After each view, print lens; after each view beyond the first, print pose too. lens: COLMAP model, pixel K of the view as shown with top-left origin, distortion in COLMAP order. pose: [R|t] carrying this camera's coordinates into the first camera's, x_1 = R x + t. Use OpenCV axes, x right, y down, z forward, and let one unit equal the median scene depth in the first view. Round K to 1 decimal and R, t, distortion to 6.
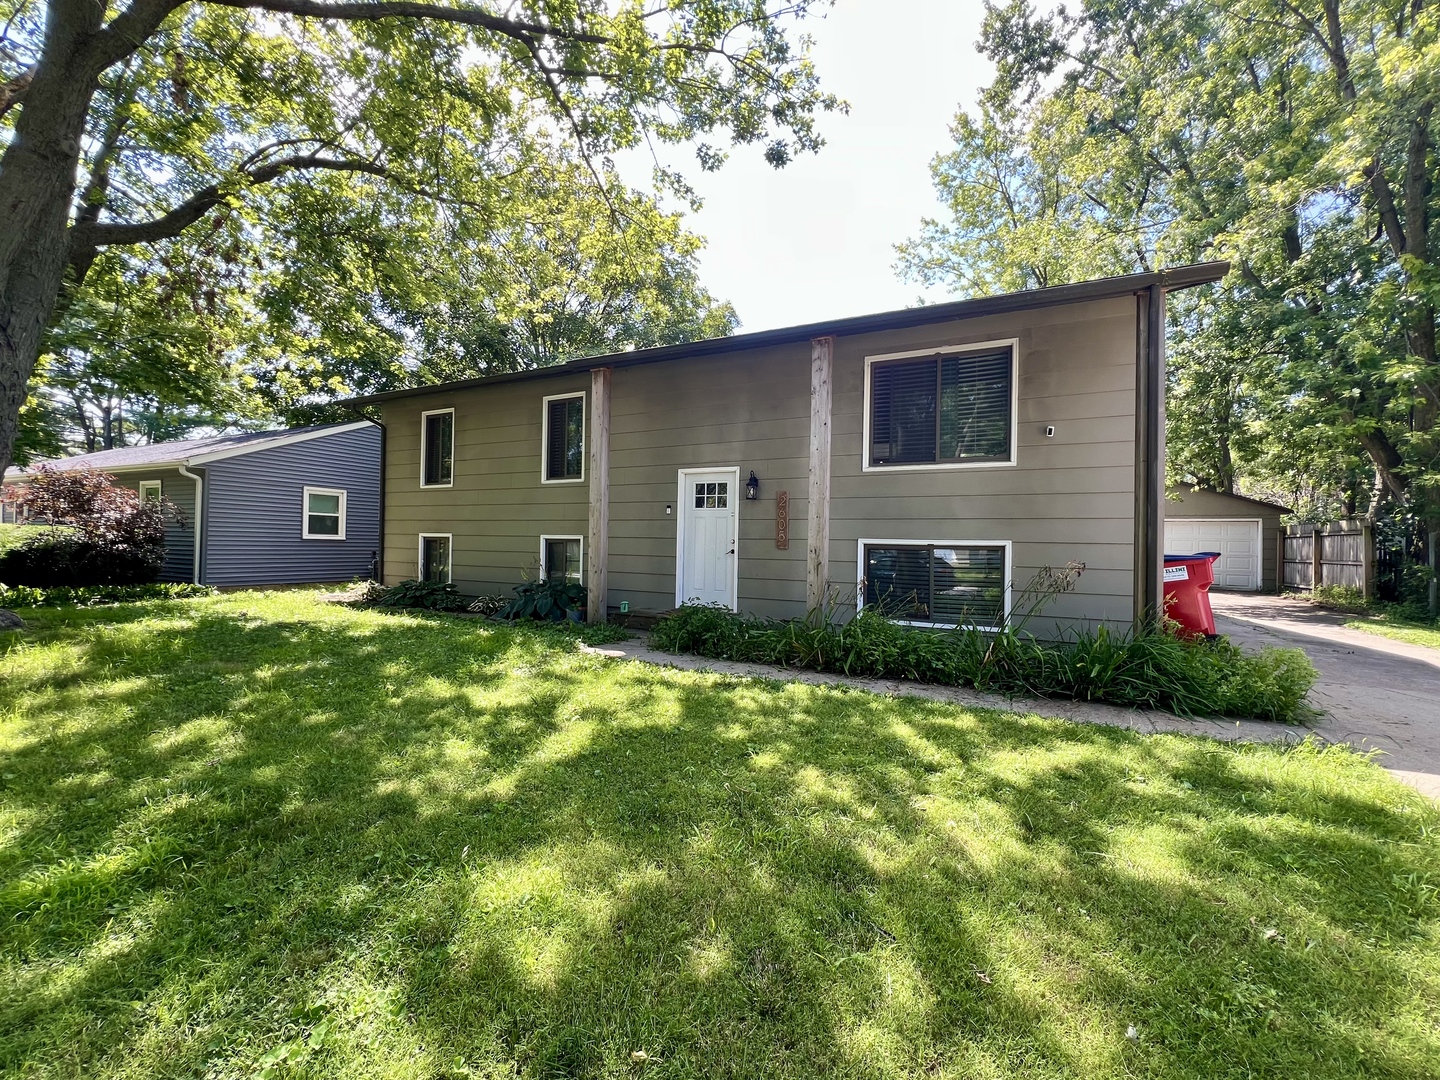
lens RADIAL K [[576.1, 0, 722.9], [0, 576.1, 543.3], [0, 0, 1]] dist [-0.001510, -0.000343]
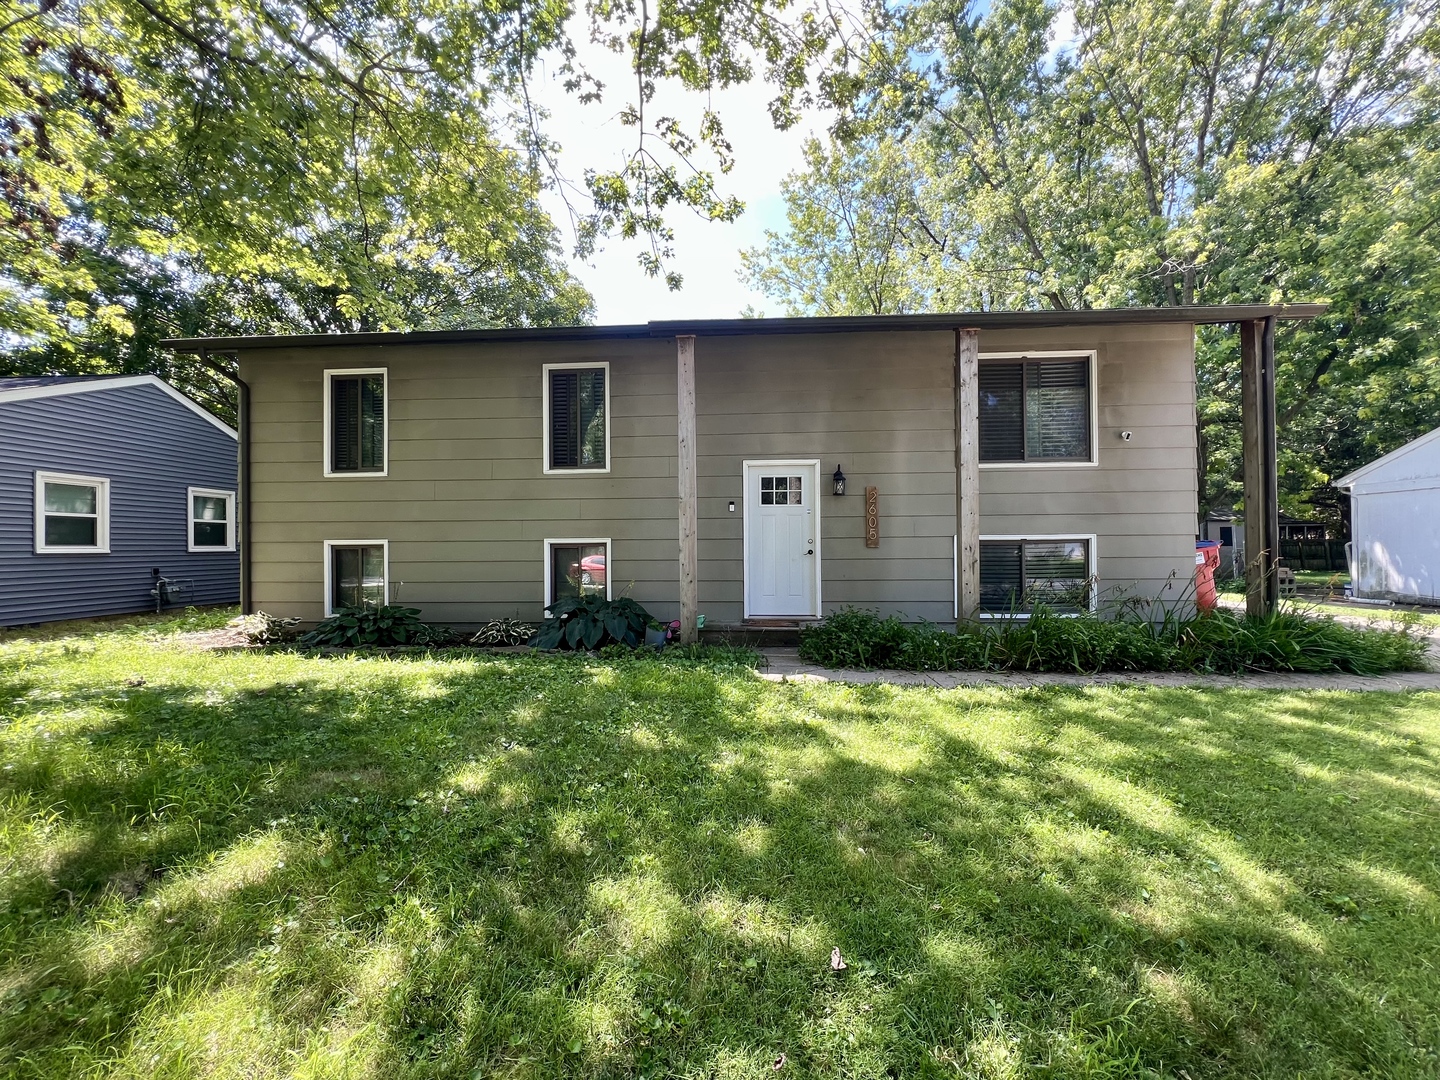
lens RADIAL K [[576.1, 0, 722.9], [0, 576.1, 543.3], [0, 0, 1]] dist [-0.001510, -0.000343]
pose [[0.922971, -0.023948, 0.384125, -0.454599], [0.023487, 0.999707, 0.005891, -0.008235], [-0.384153, 0.003585, 0.923262, 0.202992]]
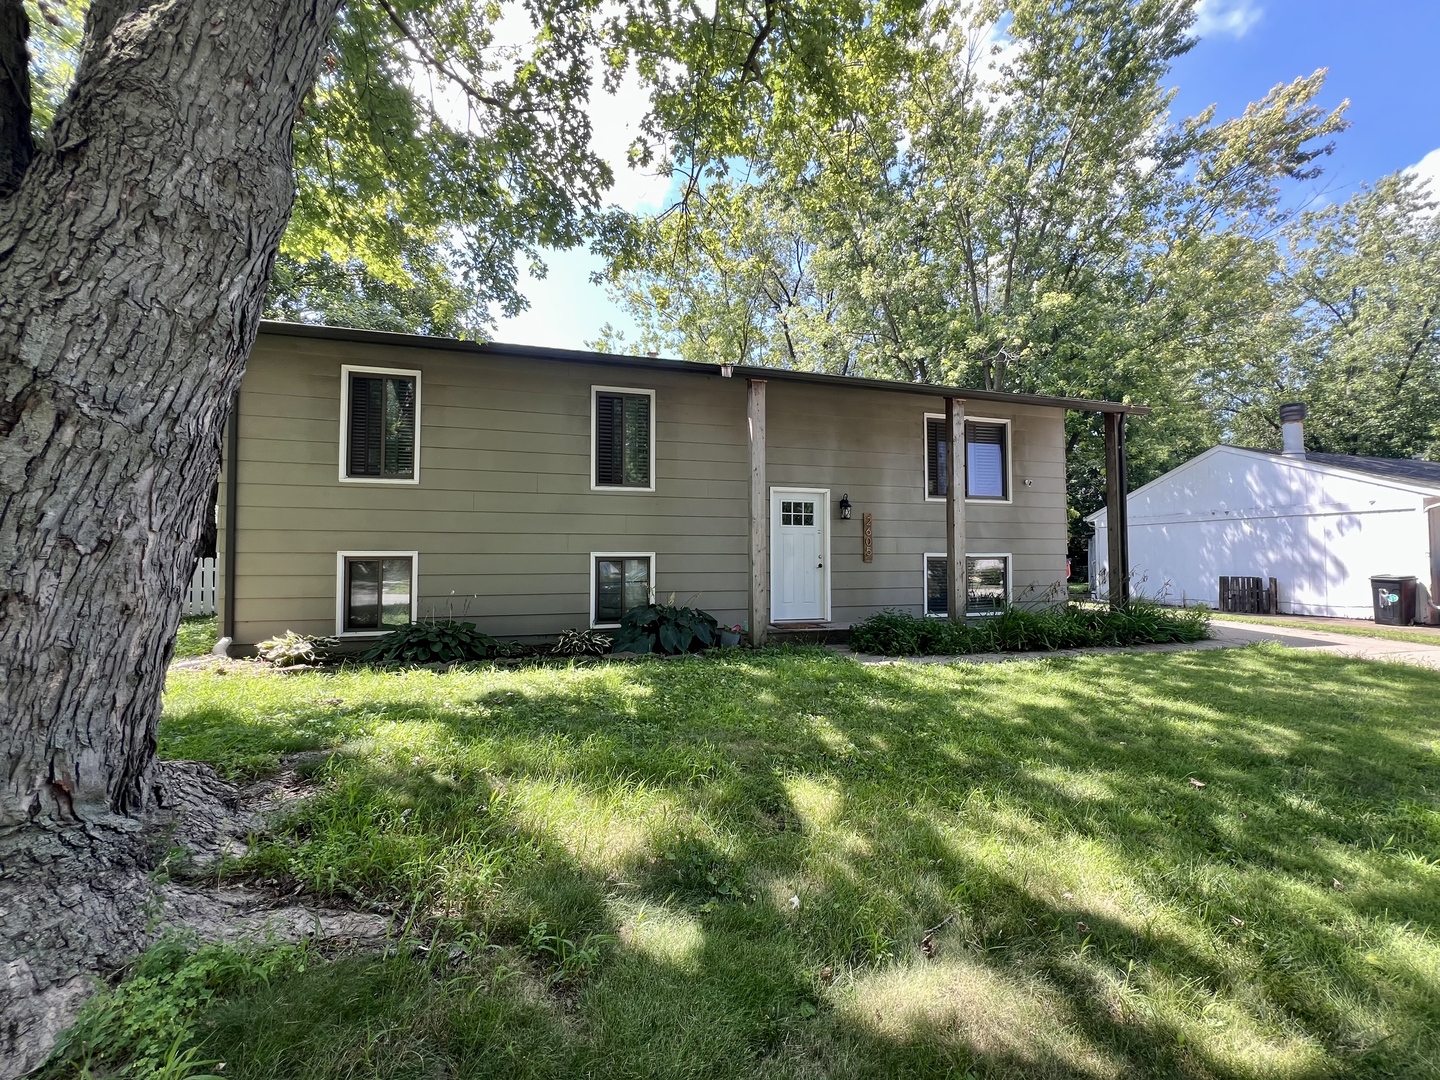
lens RADIAL K [[579.5, 0, 720.0], [0, 579.5, 540.0], [0, 0, 1]] dist [0.000184, 0.000445]
pose [[0.741102, 0.003942, 0.671381, -0.847883], [0.012999, 0.999711, -0.020218, -0.014583], [-0.671267, 0.023711, 0.740836, 0.304928]]
